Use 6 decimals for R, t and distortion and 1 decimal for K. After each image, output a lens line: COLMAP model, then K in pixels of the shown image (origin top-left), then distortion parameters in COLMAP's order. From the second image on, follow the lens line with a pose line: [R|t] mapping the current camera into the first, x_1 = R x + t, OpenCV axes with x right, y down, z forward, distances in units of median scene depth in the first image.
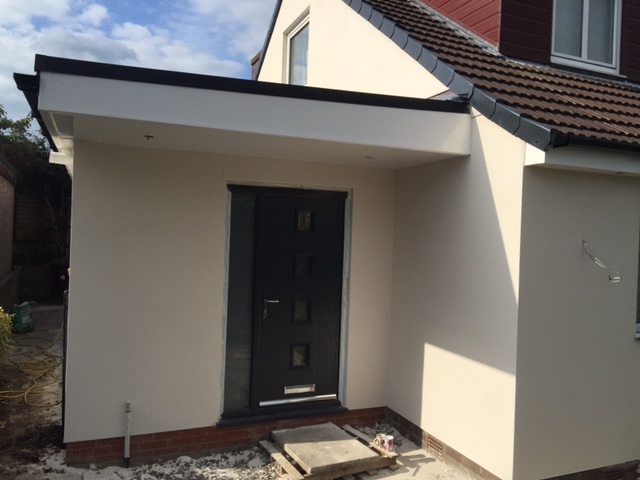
lens RADIAL K [[545.3, 0, 321.2], [0, 545.3, 234.7], [0, 0, 1]] dist [0.094604, -0.149361]
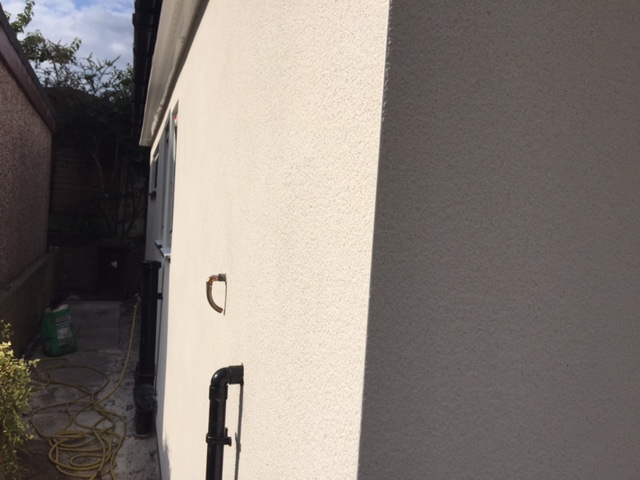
lens RADIAL K [[553.0, 0, 321.1], [0, 553.0, 230.7], [0, 0, 1]] dist [0.081735, -0.129513]
pose [[0.997556, 0.033074, -0.061552, -0.391629], [-0.031944, 0.999304, 0.019248, 0.028513], [0.062146, -0.017234, 0.997918, 0.731848]]
